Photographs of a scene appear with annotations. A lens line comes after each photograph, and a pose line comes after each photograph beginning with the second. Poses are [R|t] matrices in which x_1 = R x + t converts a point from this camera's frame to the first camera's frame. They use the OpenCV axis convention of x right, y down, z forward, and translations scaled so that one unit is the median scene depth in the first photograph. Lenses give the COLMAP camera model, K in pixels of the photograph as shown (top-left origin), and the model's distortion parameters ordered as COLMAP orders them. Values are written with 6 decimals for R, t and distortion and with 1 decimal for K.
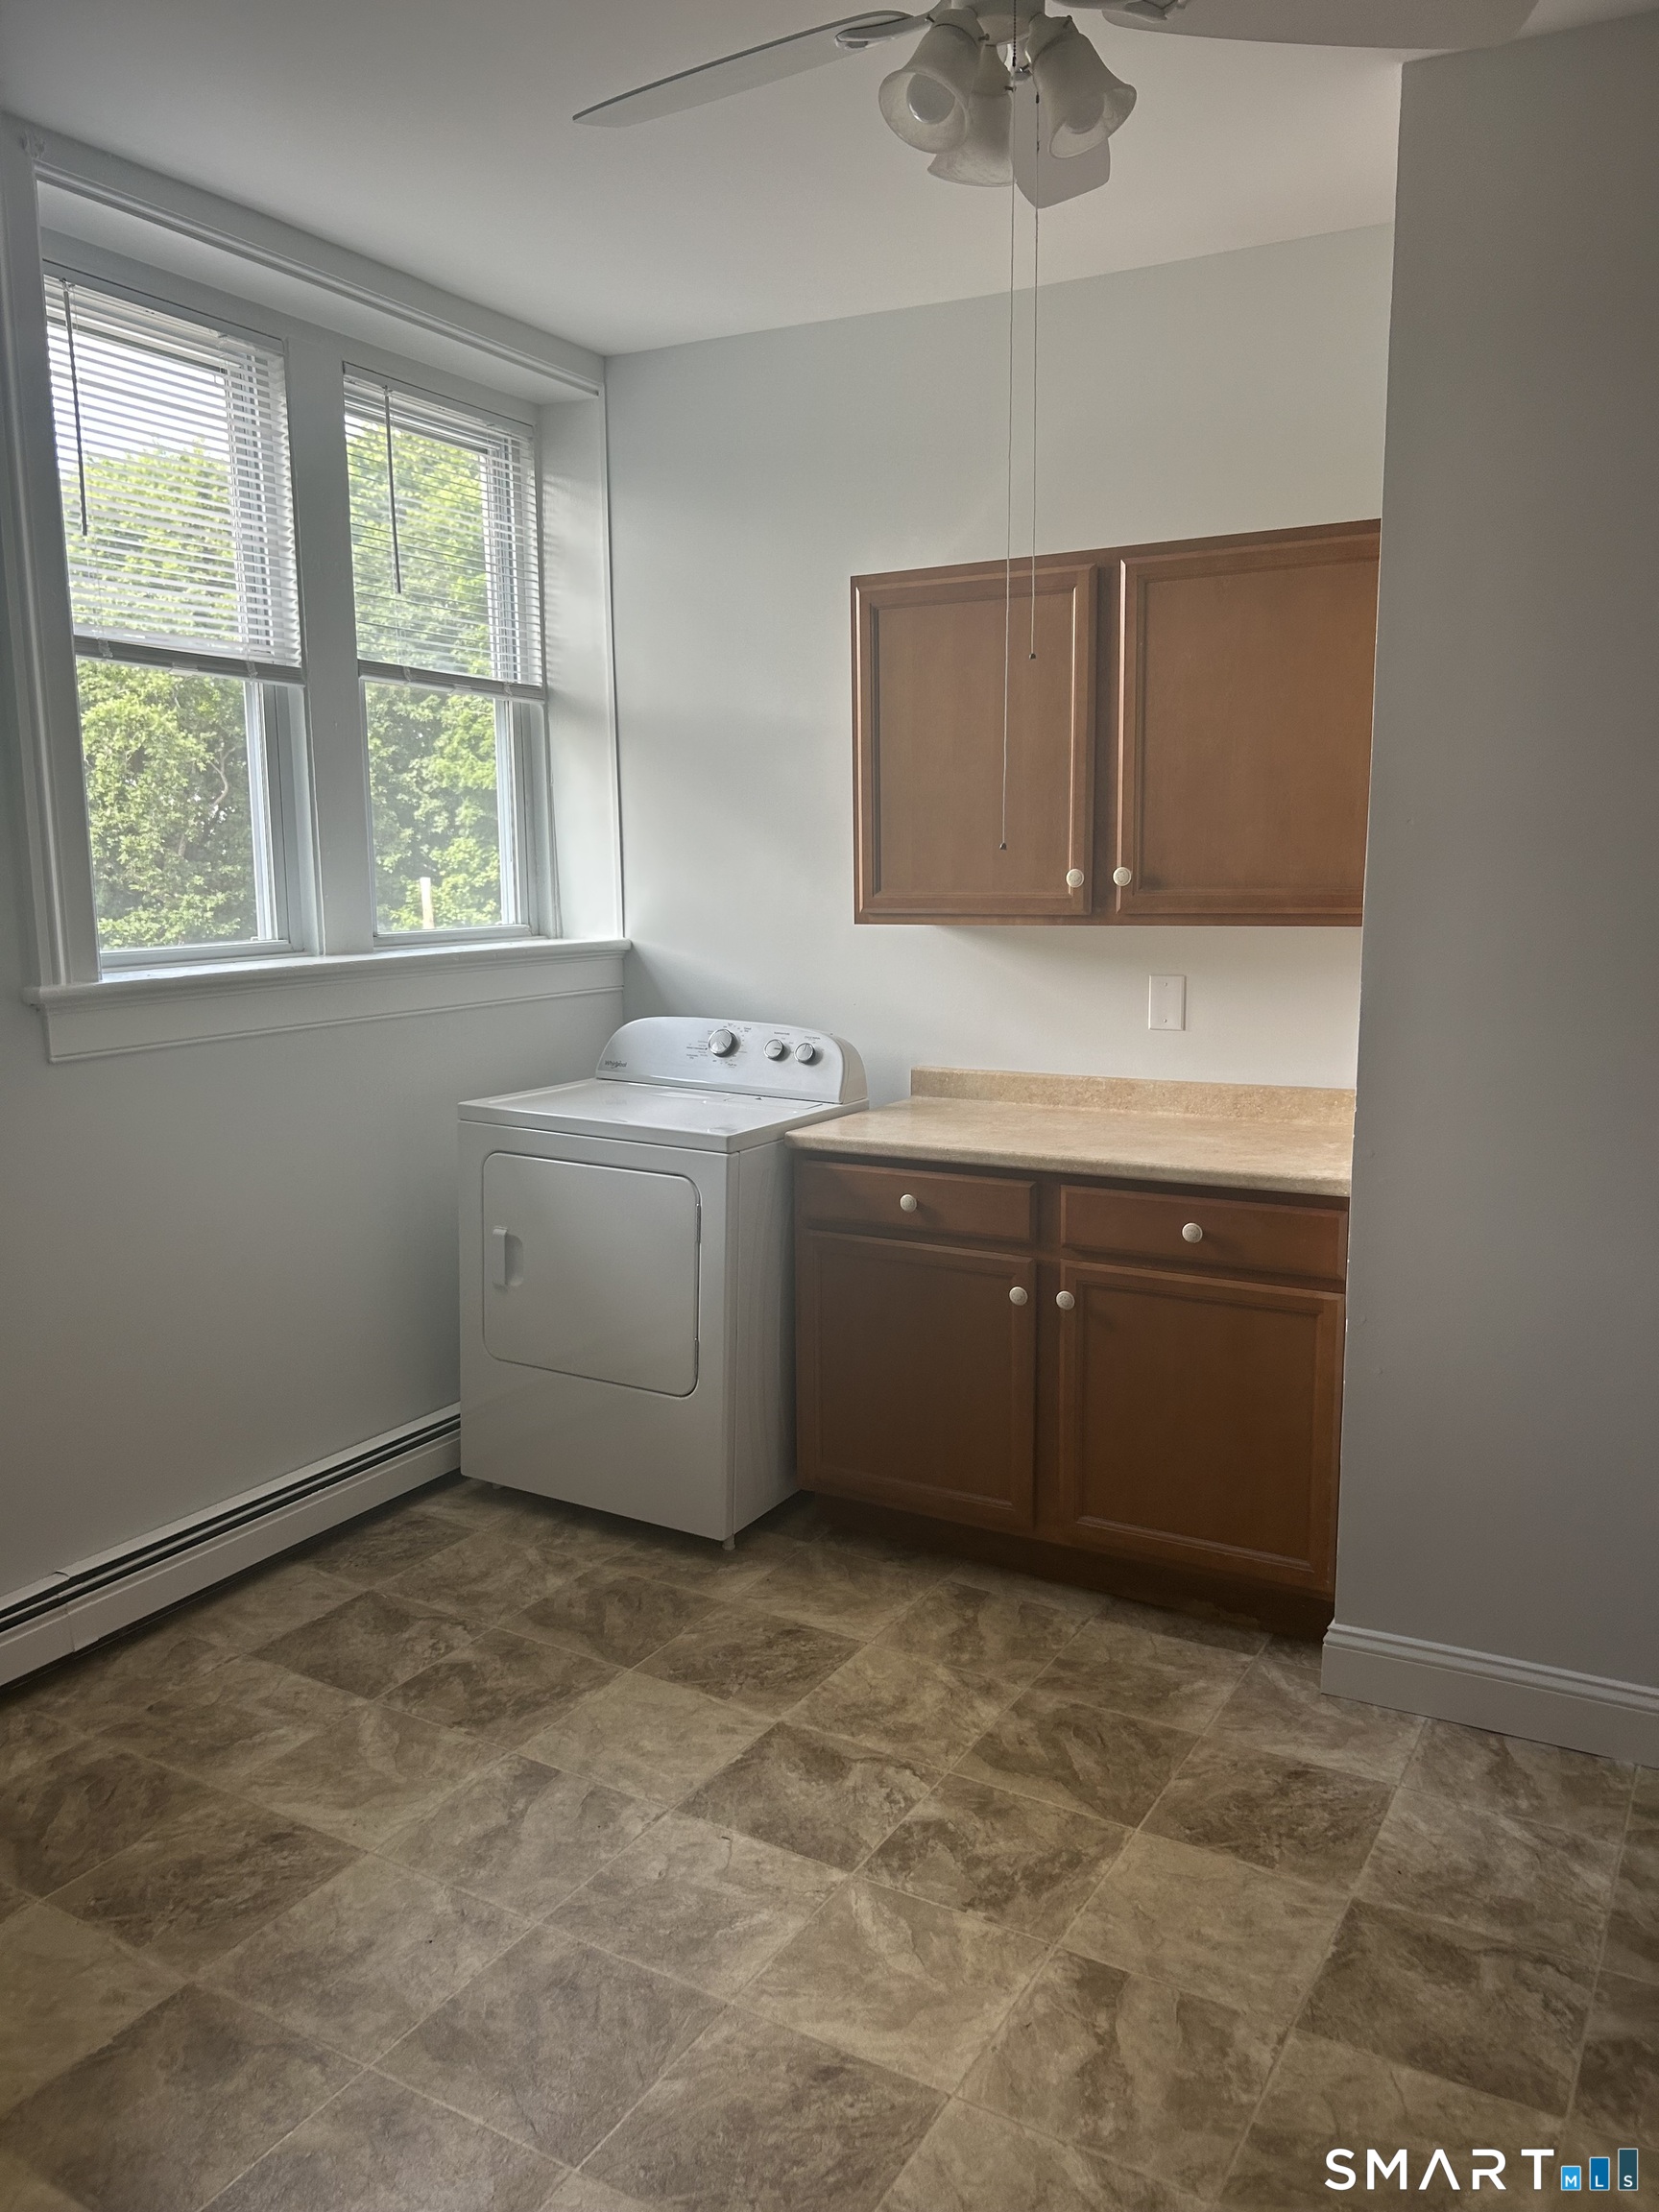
lens RADIAL K [[1693.5, 0, 812.4], [0, 1693.5, 1105.3], [0, 0, 1]] dist [0.034524, -0.015882]
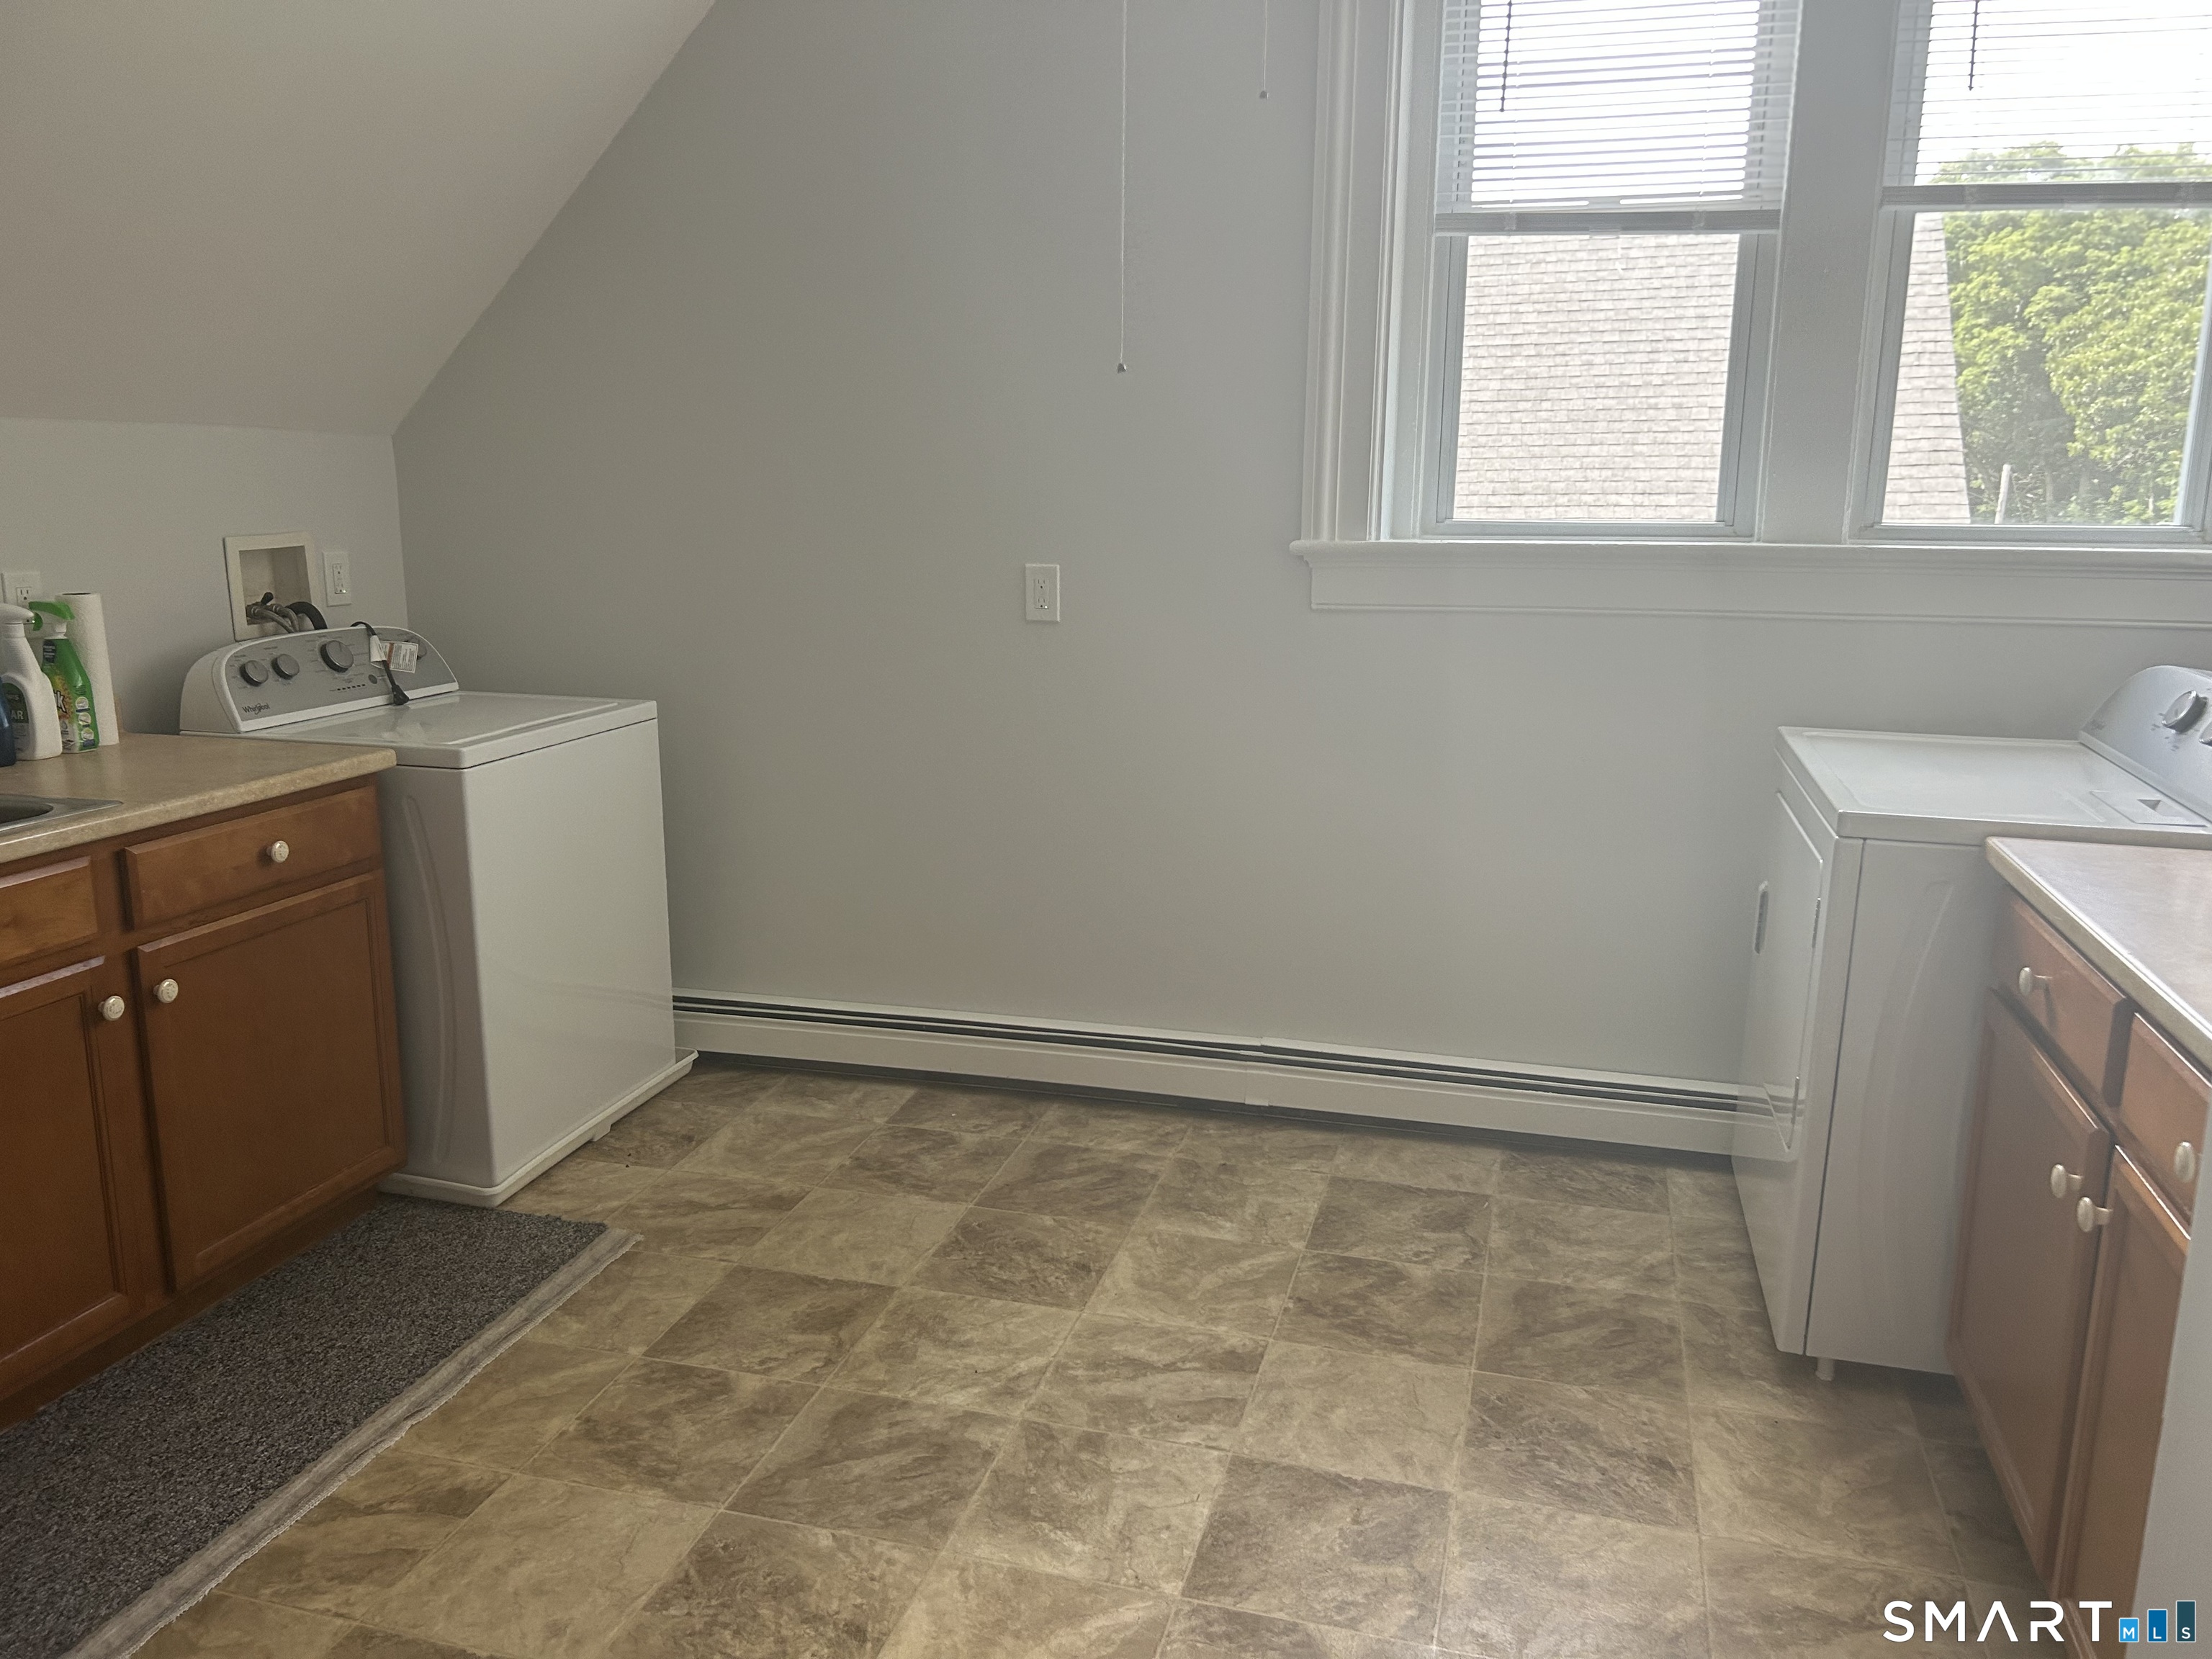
lens RADIAL K [[1693.5, 0, 1111.2], [0, 1693.5, 823.2], [0, 0, 1]] dist [0.034524, -0.015882]
pose [[0.260136, 0.218818, -0.940451, 0.602778], [-0.159020, 0.970393, 0.181798, -0.067983], [0.952387, 0.102259, 0.287230, 0.547505]]
